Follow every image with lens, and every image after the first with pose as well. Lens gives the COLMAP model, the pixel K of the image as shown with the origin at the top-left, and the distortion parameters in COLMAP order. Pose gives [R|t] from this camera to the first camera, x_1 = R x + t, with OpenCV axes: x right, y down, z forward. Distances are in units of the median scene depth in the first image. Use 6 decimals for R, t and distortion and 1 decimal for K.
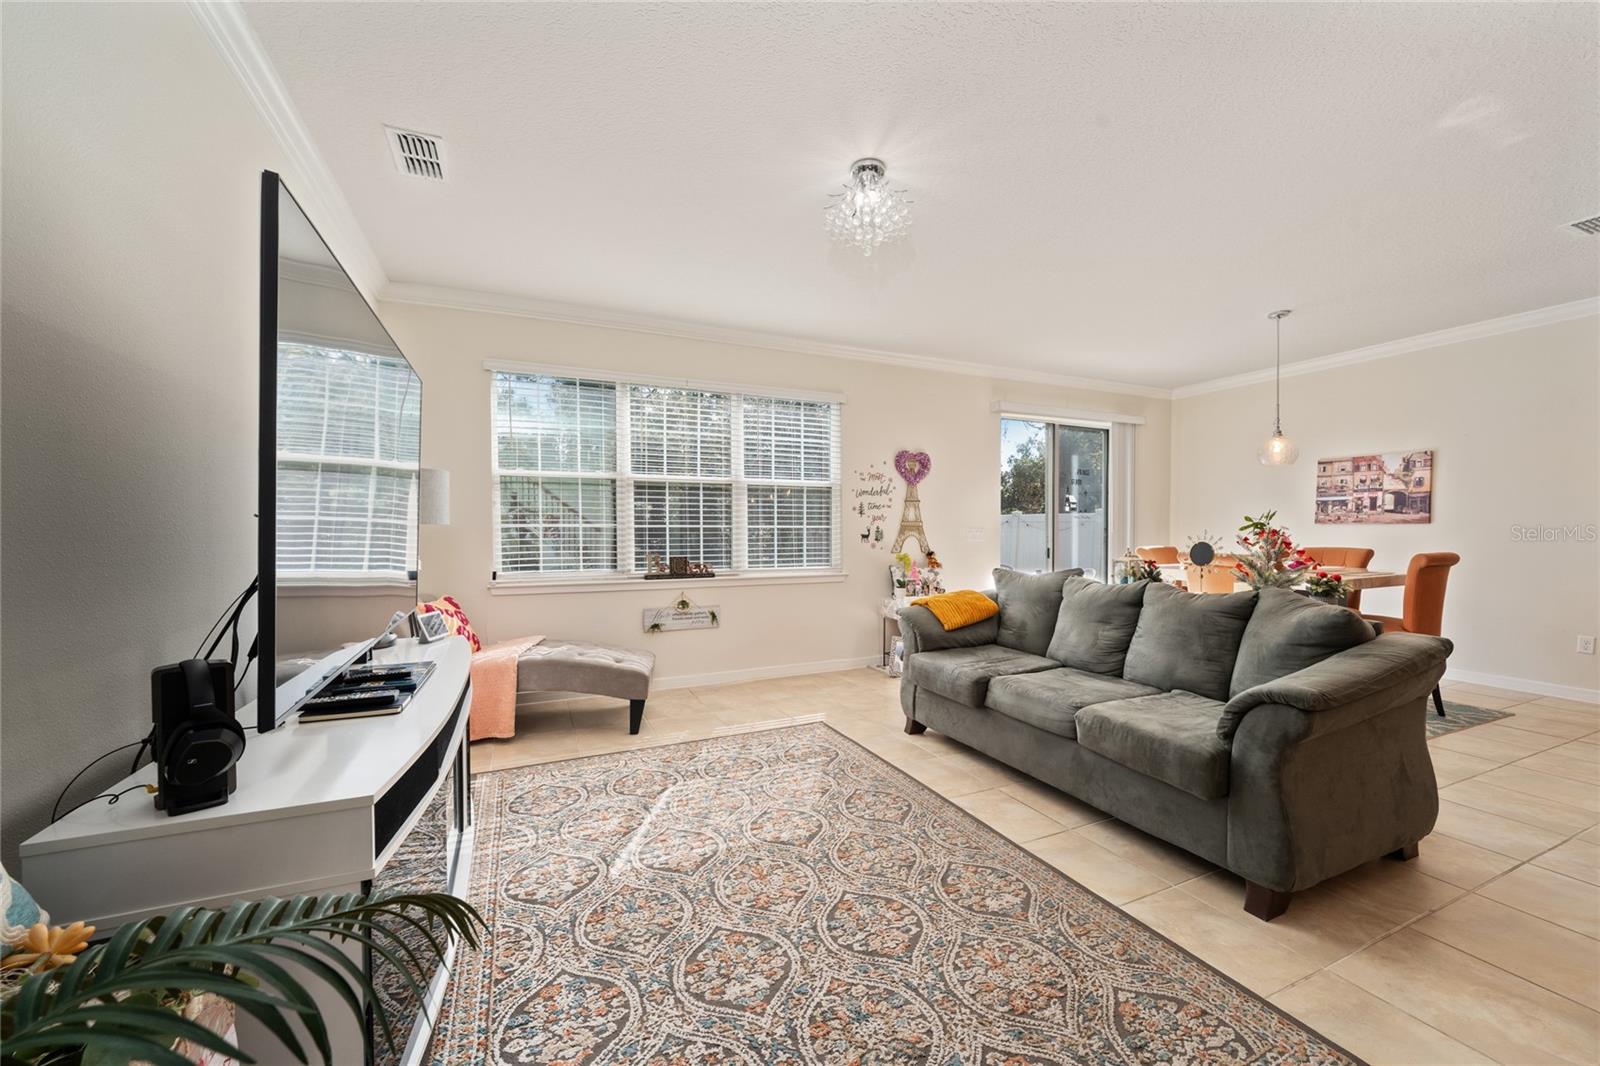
lens RADIAL K [[617.1, 0, 797.6], [0, 617.1, 546.5], [0, 0, 1]] dist [0.000060, 0.000129]
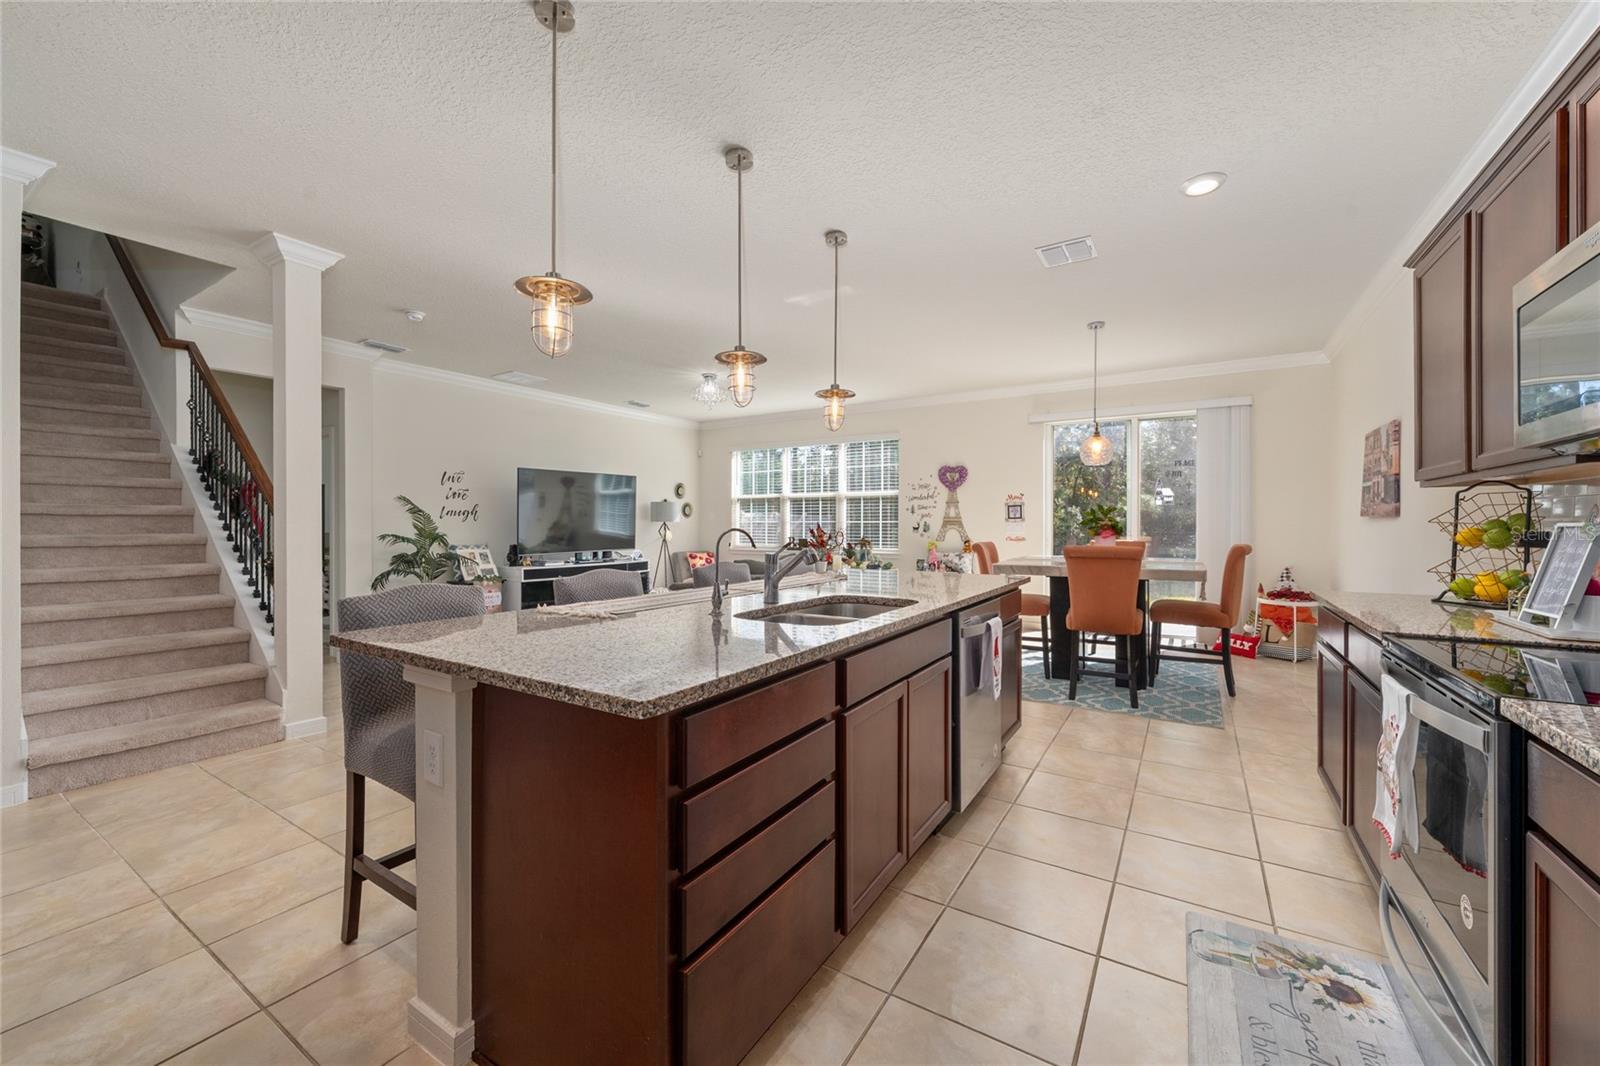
lens RADIAL K [[624.9, 0, 802.3], [0, 624.9, 526.4], [0, 0, 1]] dist [-0.000012, 0.000043]
pose [[0.552322, 0.004628, -0.833618, 1.222186], [-0.021654, 0.999727, -0.008797, -0.002941], [0.833350, 0.022910, 0.552271, -0.021807]]
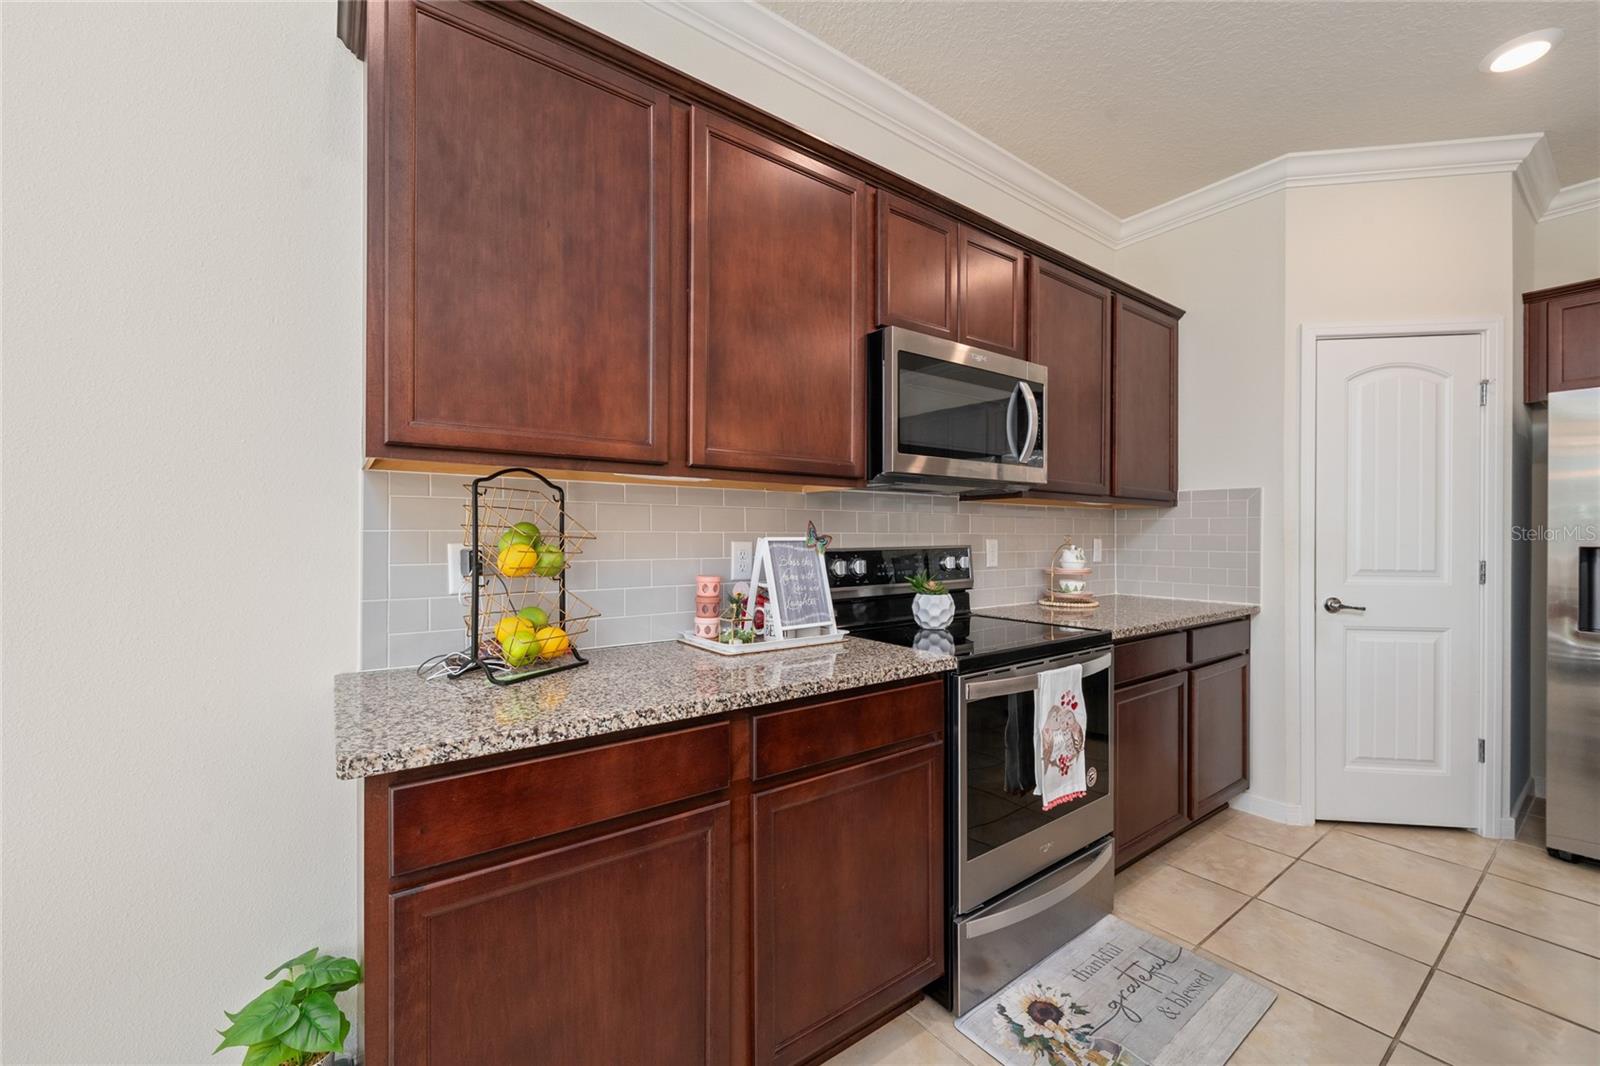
lens RADIAL K [[630.9, 0, 806.6], [0, 630.9, 546.1], [0, 0, 1]] dist [-0.001386, -0.000109]
pose [[-0.207732, -0.008968, 0.978145, 0.840239], [0.025799, 0.999560, 0.014643, -0.015553], [-0.977845, 0.028277, -0.207409, 0.545004]]
